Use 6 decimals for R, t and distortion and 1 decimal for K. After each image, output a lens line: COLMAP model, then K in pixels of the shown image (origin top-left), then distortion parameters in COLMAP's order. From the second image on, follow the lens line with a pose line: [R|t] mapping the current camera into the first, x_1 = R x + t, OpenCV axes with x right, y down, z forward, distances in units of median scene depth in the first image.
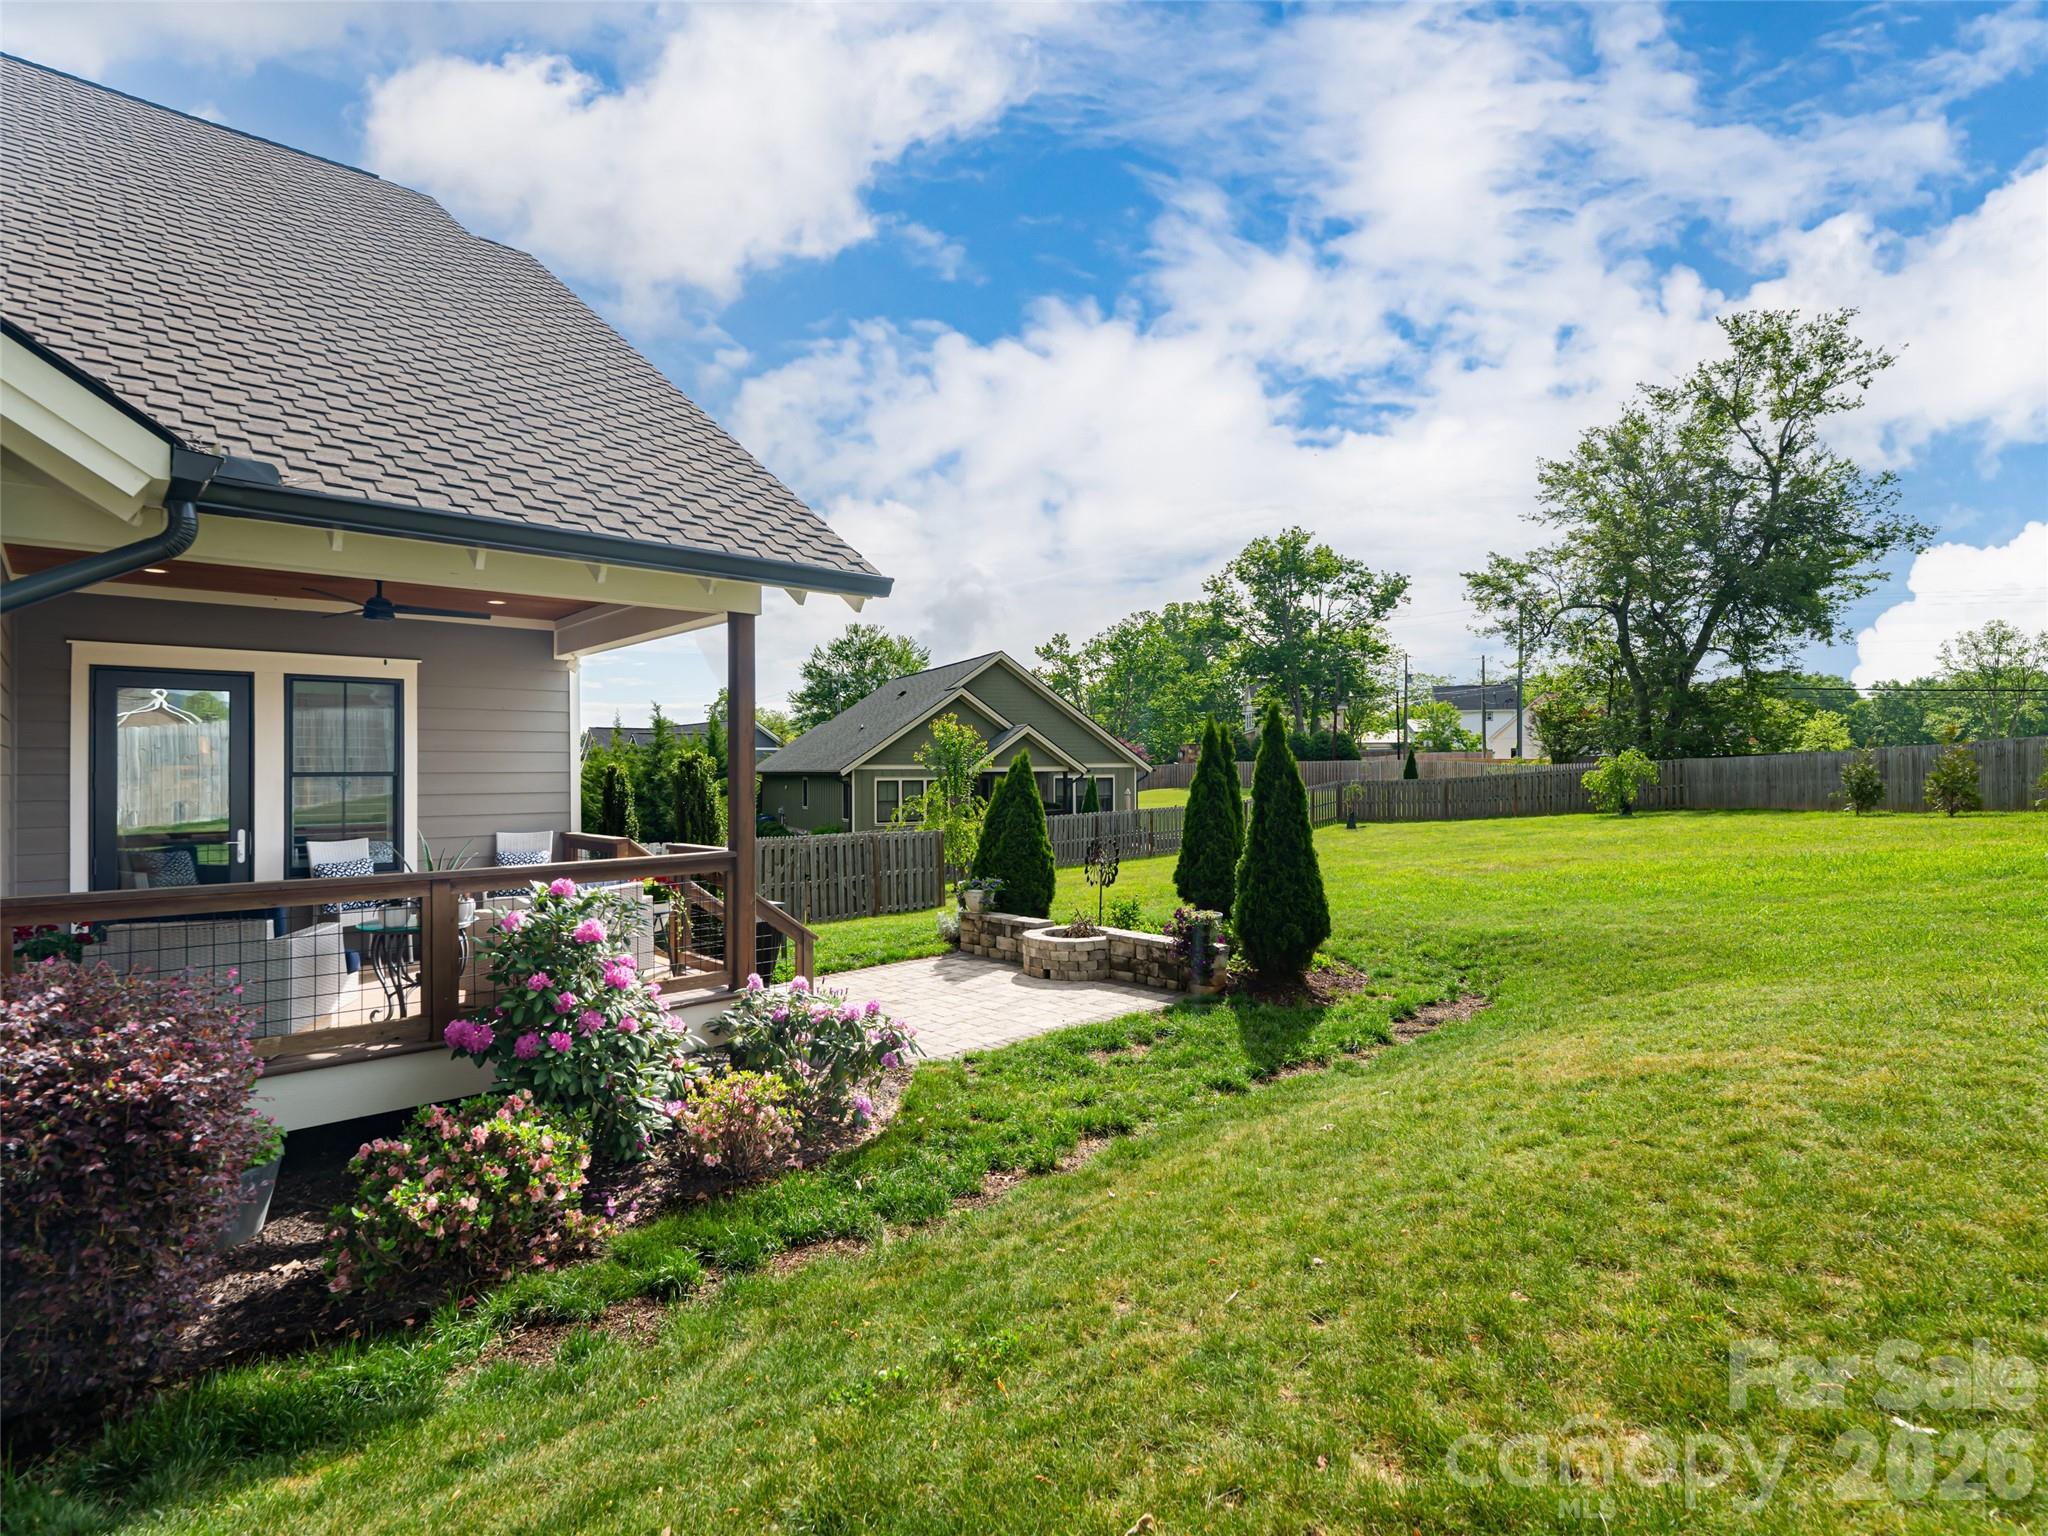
lens RADIAL K [[1040.8, 0, 1024.0], [0, 1040.8, 768.0], [0, 0, 1]] dist [0.001061, 0.000199]
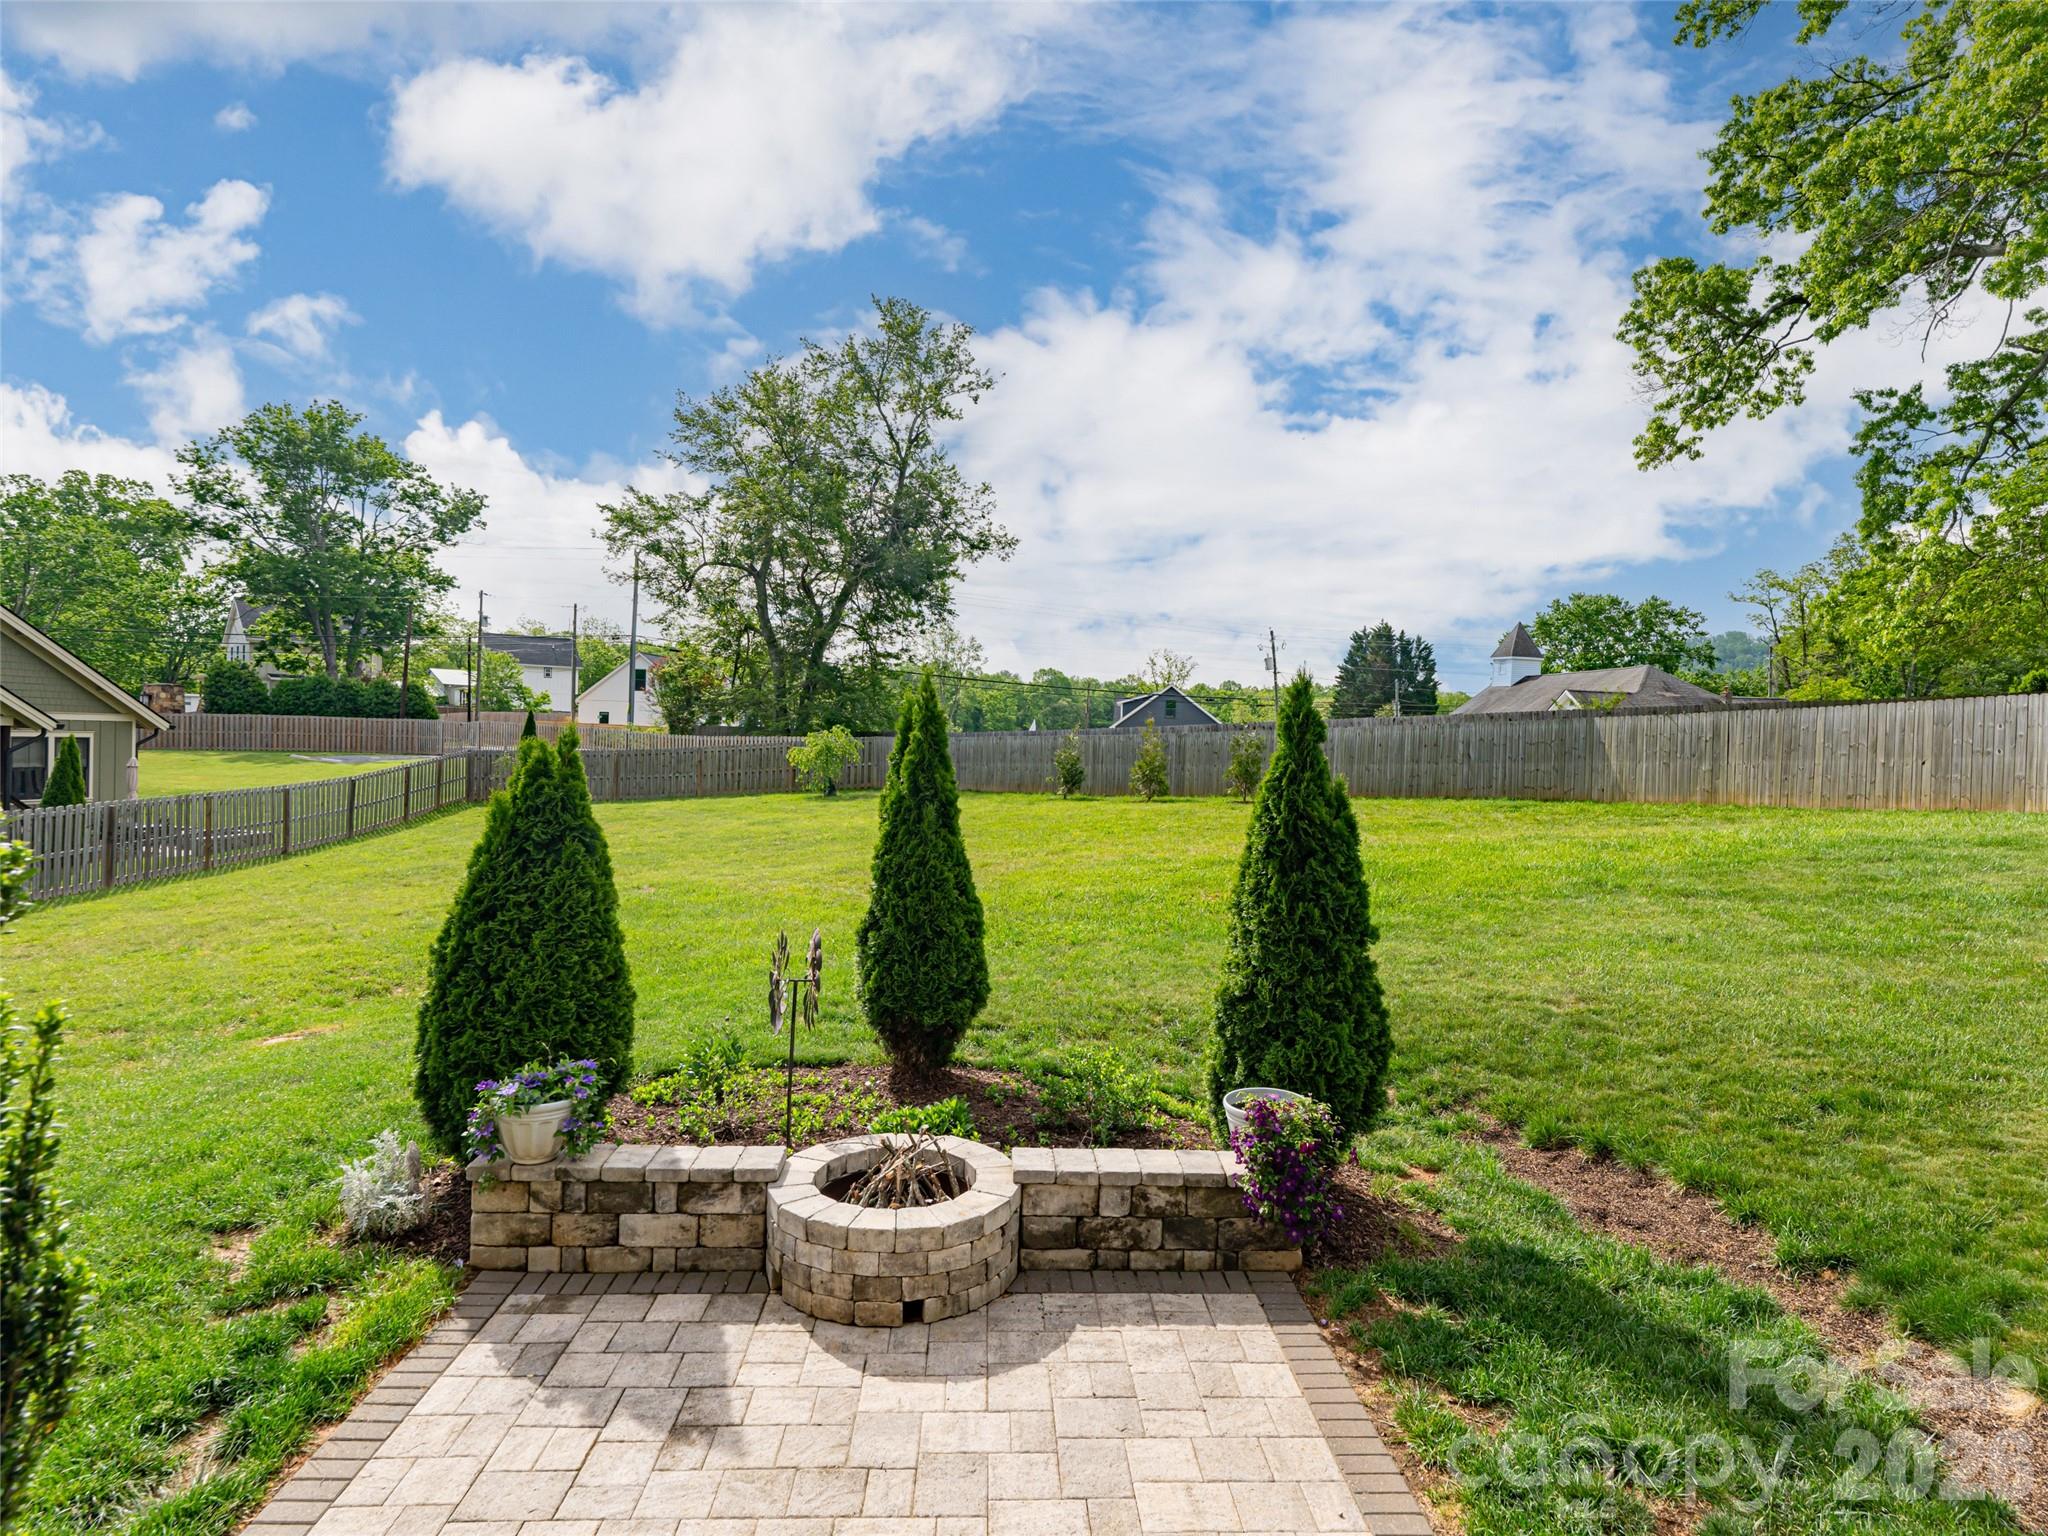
lens RADIAL K [[1128.1, 0, 1024.0], [0, 1128.1, 768.0], [0, 0, 1]] dist [-0.000751, 0.001517]
pose [[0.645309, 0.006361, 0.763895, -0.048551], [-0.034139, 0.999206, 0.020519, -0.003542], [-0.763159, -0.039320, 0.645014, 0.125485]]
